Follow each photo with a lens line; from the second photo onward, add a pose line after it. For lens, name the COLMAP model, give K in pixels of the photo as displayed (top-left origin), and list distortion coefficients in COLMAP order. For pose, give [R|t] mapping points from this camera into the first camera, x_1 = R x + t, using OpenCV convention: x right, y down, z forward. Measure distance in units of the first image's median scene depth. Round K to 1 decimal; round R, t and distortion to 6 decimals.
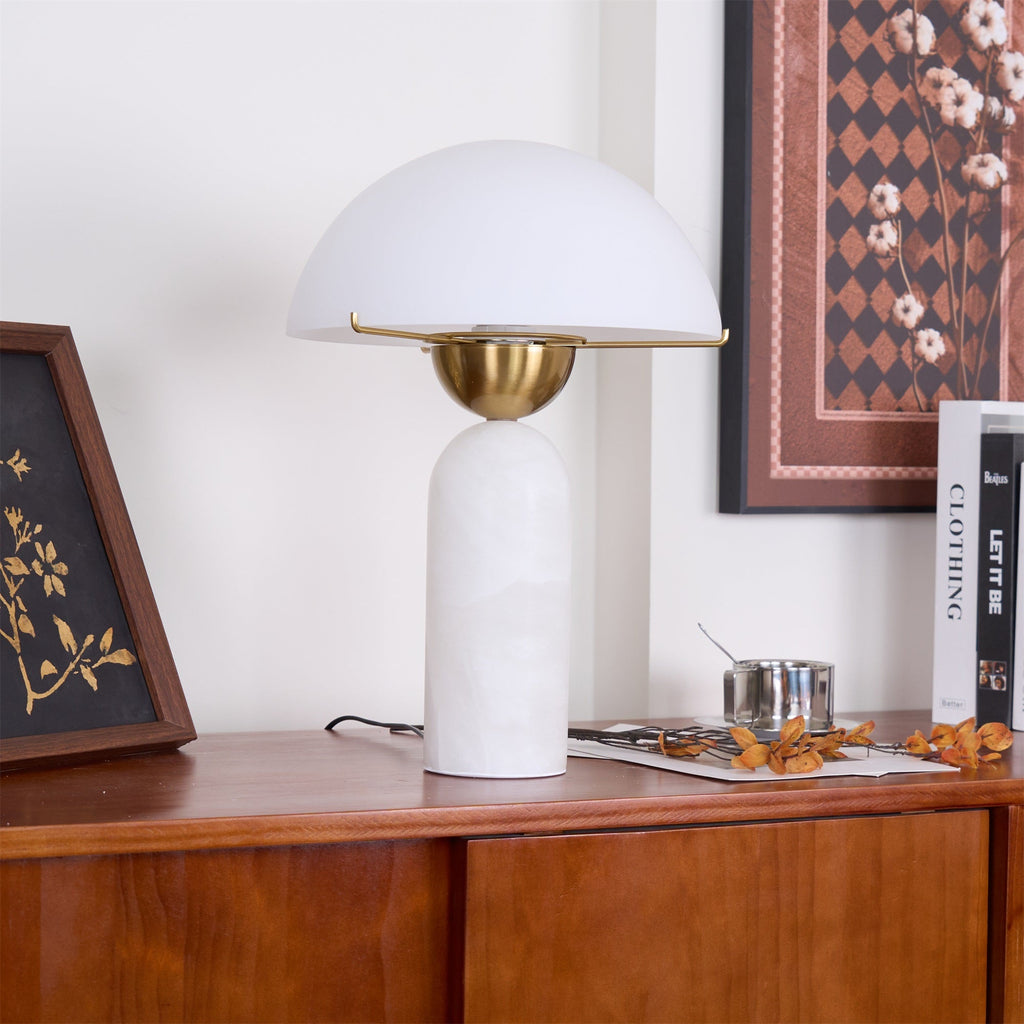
lens RADIAL K [[2589.0, 0, 506.2], [0, 2589.0, 511.1], [0, 0, 1]] dist [-0.017874, 0.145457]
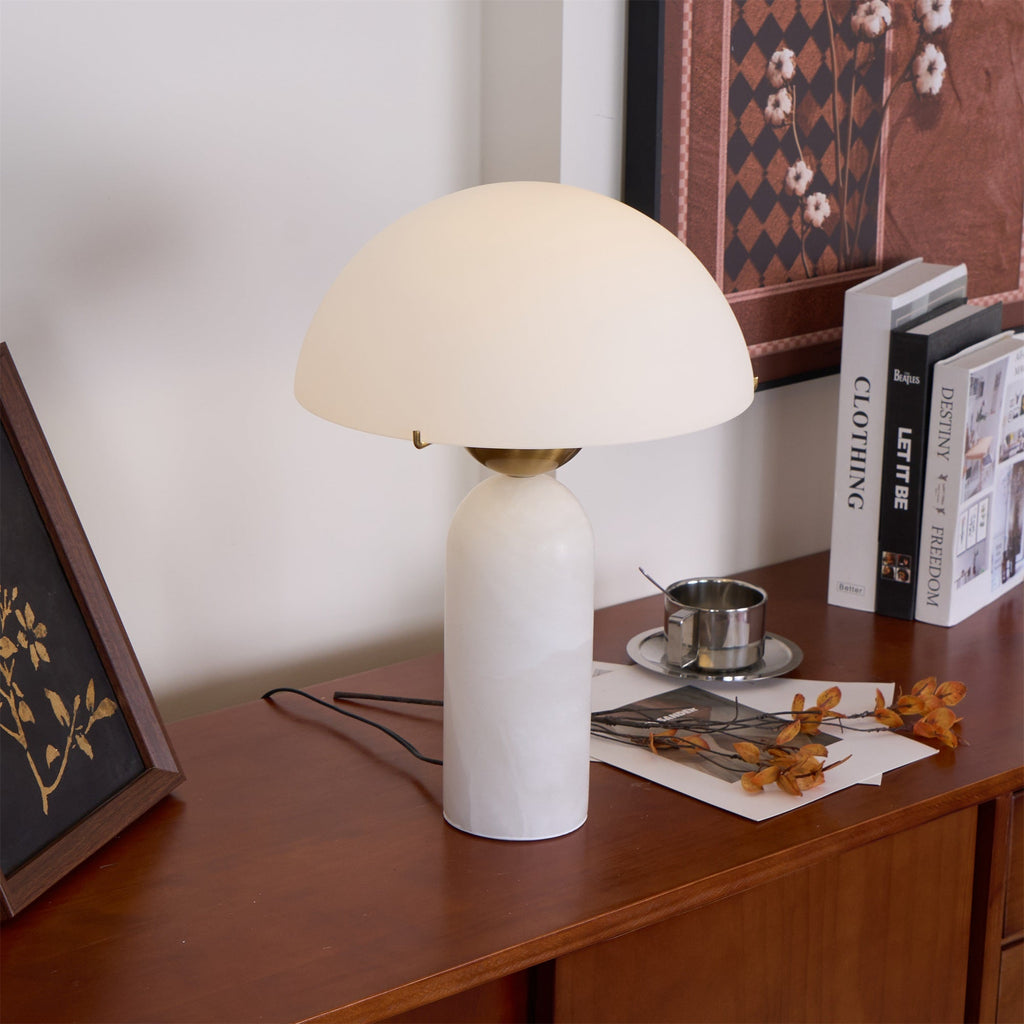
lens RADIAL K [[2737.6, 0, 512.2], [0, 2737.6, 514.5], [0, 0, 1]] dist [0.015386, 0.076103]
pose [[0.972049, -0.069229, 0.224338, -0.190416], [0.004760, 0.961151, 0.275982, -0.244796], [-0.234728, -0.267200, 0.934616, 0.040655]]
